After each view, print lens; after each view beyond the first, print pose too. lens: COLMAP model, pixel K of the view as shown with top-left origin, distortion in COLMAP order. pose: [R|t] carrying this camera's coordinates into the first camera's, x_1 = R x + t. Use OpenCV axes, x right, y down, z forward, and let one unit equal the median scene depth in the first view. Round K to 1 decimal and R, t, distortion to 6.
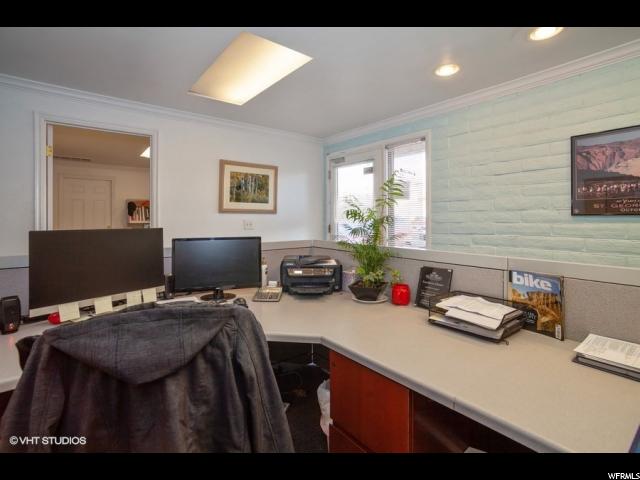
lens RADIAL K [[310.6, 0, 321.9], [0, 310.6, 217.9], [0, 0, 1]] dist [-0.003881, 0.000915]
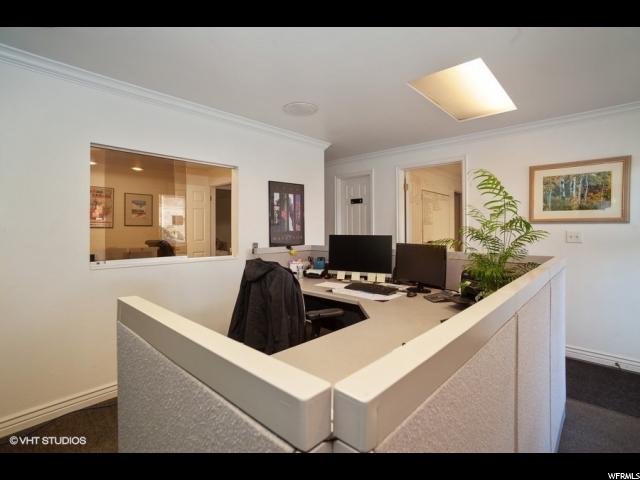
lens RADIAL K [[310.6, 0, 323.9], [0, 310.6, 236.5], [0, 0, 1]] dist [-0.003881, 0.000915]
pose [[0.172525, 0.024789, -0.984693, 0.488628], [0.000068, 0.999683, 0.025178, -0.001062], [0.985005, -0.004410, 0.172468, 0.226411]]
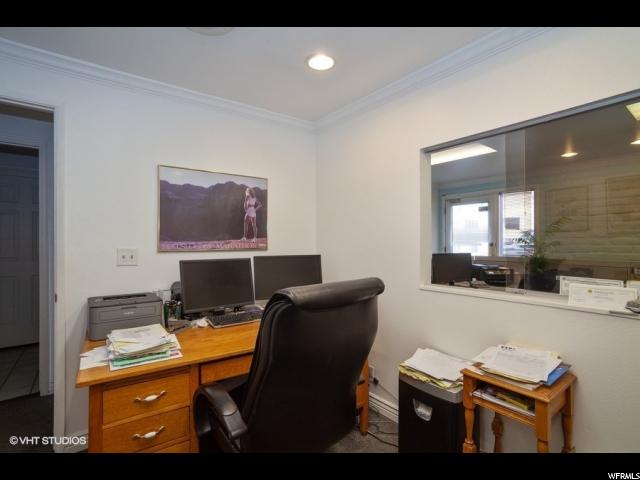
lens RADIAL K [[310.6, 0, 321.3], [0, 310.6, 243.6], [0, 0, 1]] dist [-0.003881, 0.000915]
pose [[0.999896, 0.000000, -0.014455, -0.610773], [0.000093, 0.999979, 0.006480, -0.001596], [0.014455, -0.006481, 0.999875, -0.470036]]
